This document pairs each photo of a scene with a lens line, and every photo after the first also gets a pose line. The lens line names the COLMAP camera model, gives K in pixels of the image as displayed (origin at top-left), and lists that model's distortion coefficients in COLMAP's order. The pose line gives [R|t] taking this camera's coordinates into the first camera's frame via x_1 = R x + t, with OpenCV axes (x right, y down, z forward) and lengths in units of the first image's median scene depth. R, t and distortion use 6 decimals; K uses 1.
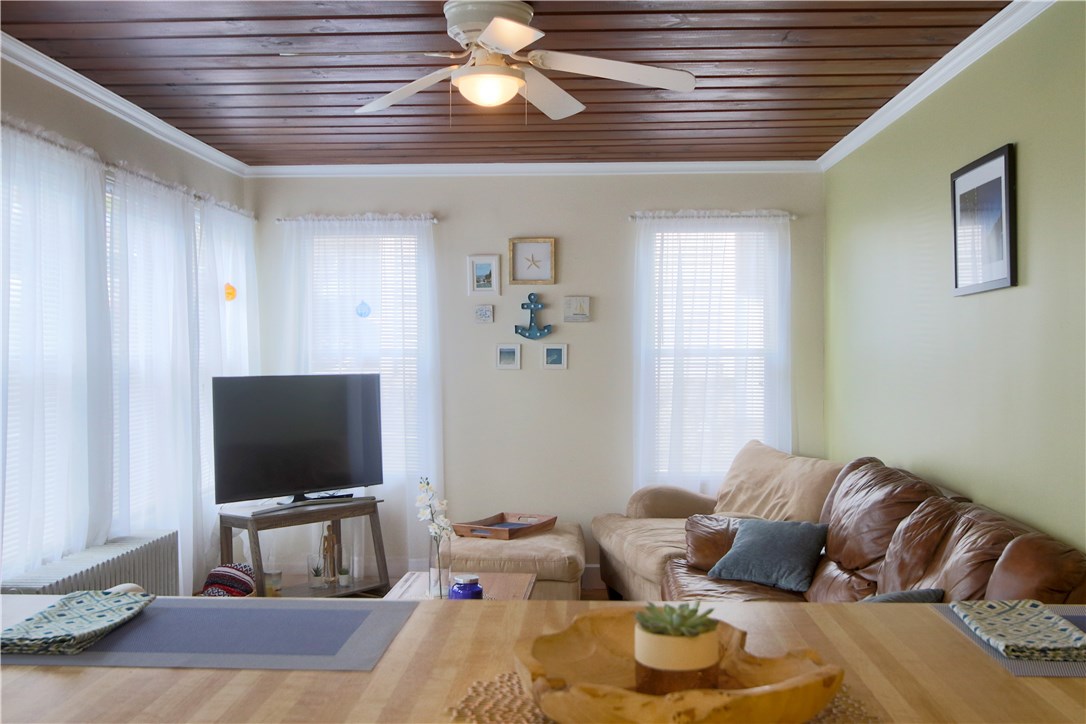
lens RADIAL K [[1049.1, 0, 543.0], [0, 1049.1, 362.0], [0, 0, 1]] dist [-0.016627, -0.006016]
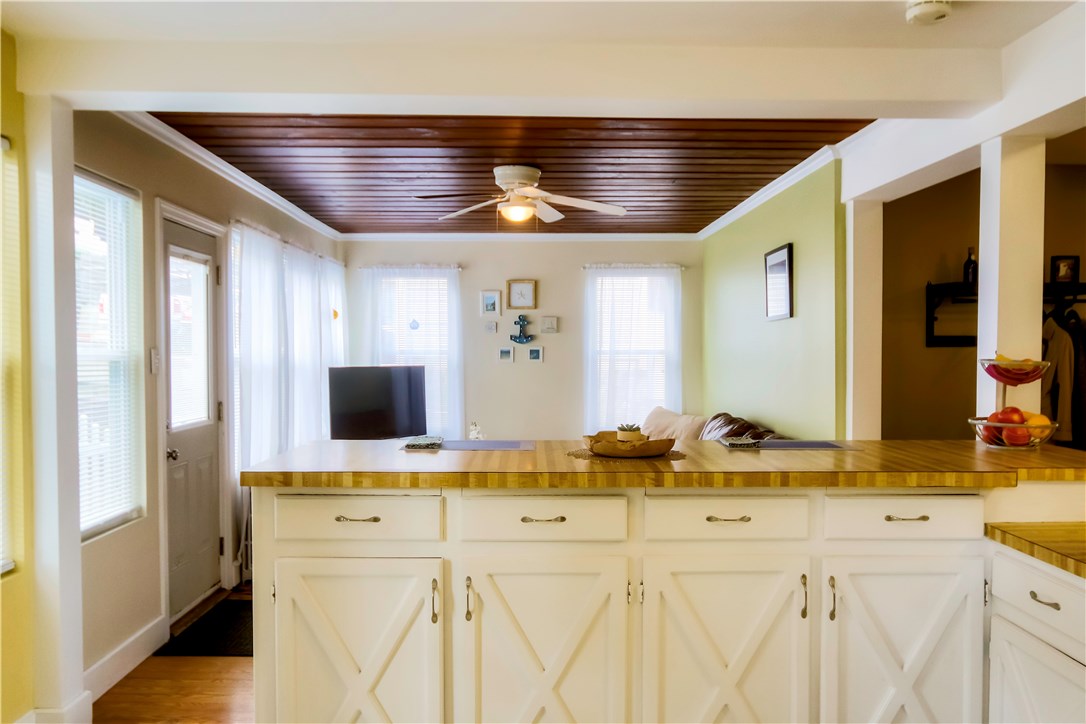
lens RADIAL K [[841.5, 0, 543.0], [0, 841.5, 362.0], [0, 0, 1]] dist [0.002467, 0.000210]
pose [[0.998381, -0.000852, 0.056866, -0.050076], [0.000688, 0.999996, 0.002919, 0.002382], [-0.056868, -0.002875, 0.998378, -0.282268]]
